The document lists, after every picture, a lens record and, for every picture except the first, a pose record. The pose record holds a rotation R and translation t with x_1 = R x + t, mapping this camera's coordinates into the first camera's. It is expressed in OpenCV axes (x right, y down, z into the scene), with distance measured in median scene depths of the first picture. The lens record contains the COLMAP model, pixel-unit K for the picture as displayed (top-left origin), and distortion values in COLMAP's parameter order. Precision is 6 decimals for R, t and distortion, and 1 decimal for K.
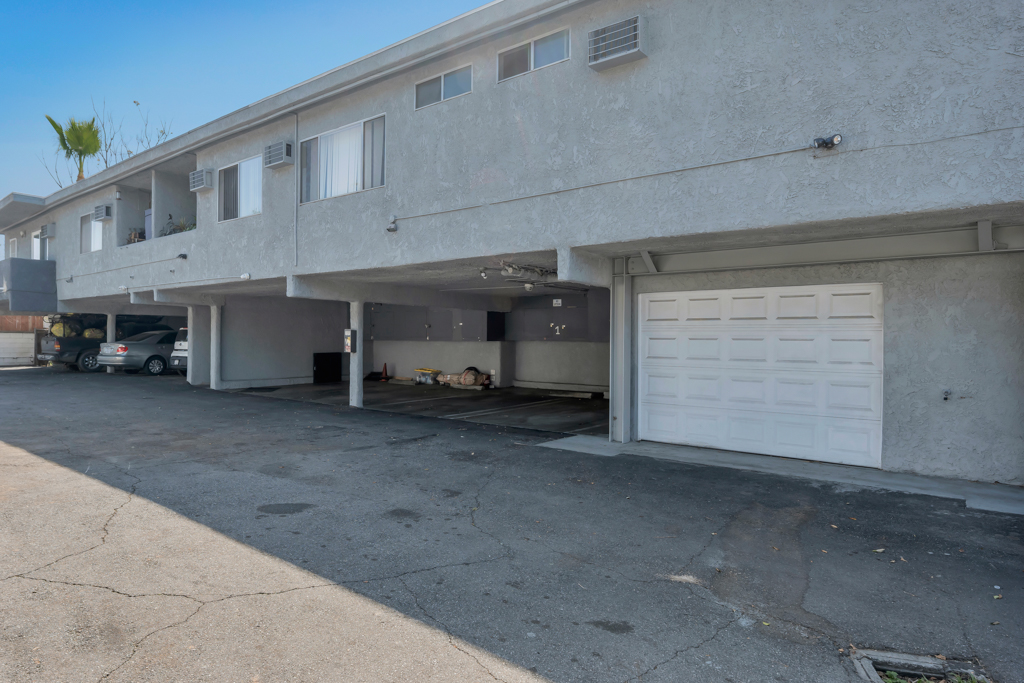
lens RADIAL K [[620.2, 0, 512.0], [0, 620.2, 341.5], [0, 0, 1]] dist [0.000366, 0.000642]
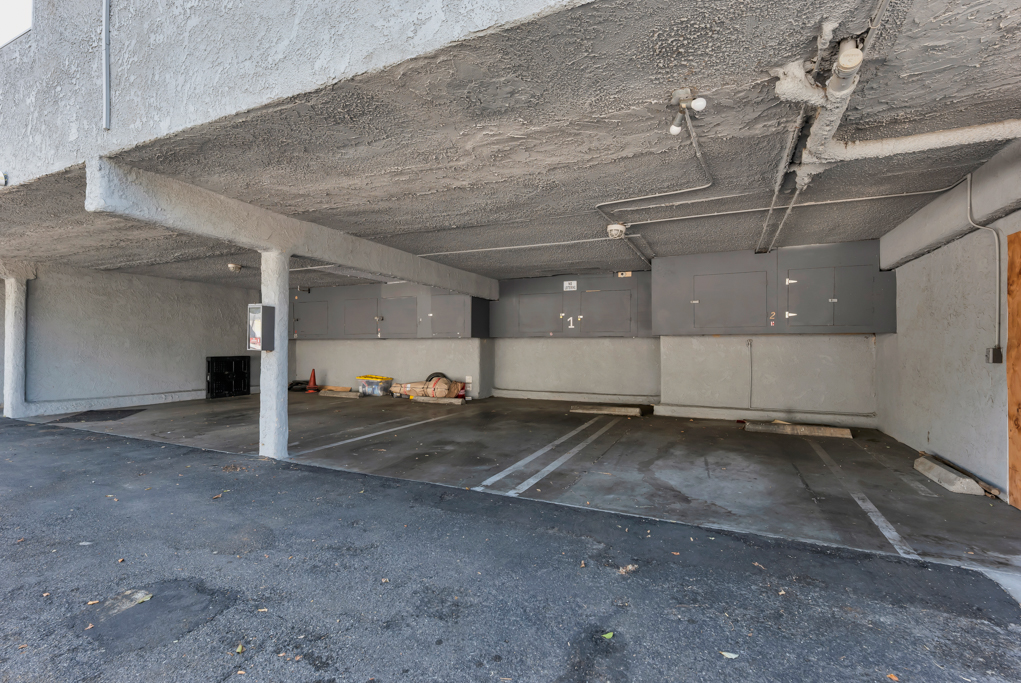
lens RADIAL K [[461.4, 0, 522.8], [0, 461.4, 345.4], [0, 0, 1]] dist [-0.002012, -0.000310]
pose [[0.967966, -0.001186, 0.251079, -0.147495], [0.003112, 0.999969, -0.007275, 0.015887], [-0.251063, 0.007823, 0.967939, 0.578789]]
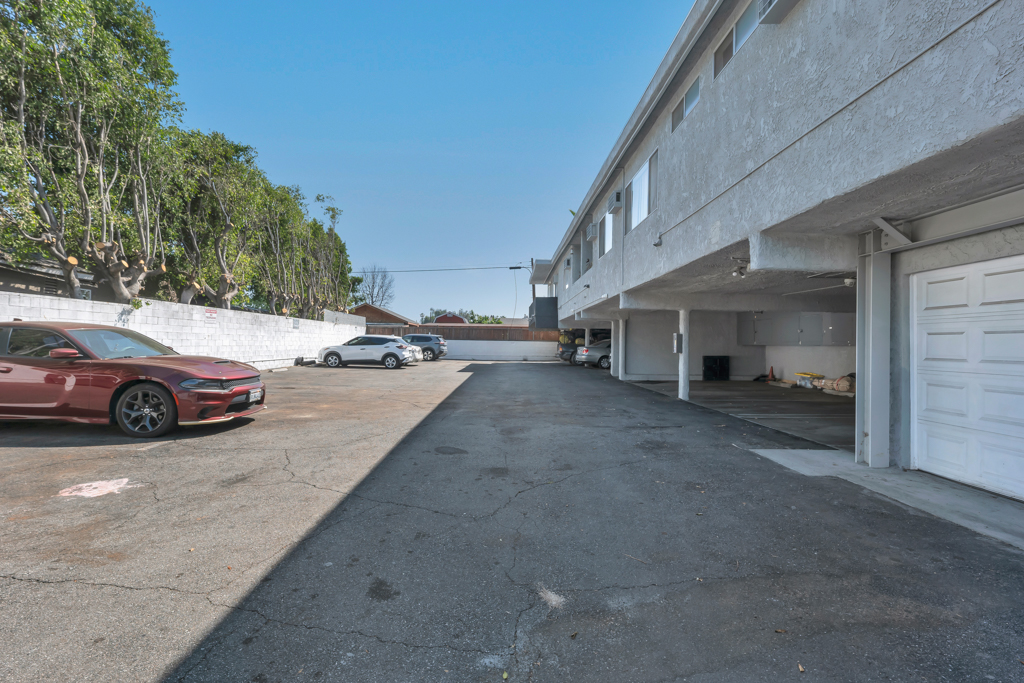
lens RADIAL K [[472.7, 0, 499.1], [0, 472.7, 340.7], [0, 0, 1]] dist [0.003288, -0.000285]
pose [[0.617050, -0.006098, -0.786901, 0.237334], [-0.010549, 0.999816, -0.016020, 0.012158], [0.786854, 0.018186, 0.616872, 0.168937]]
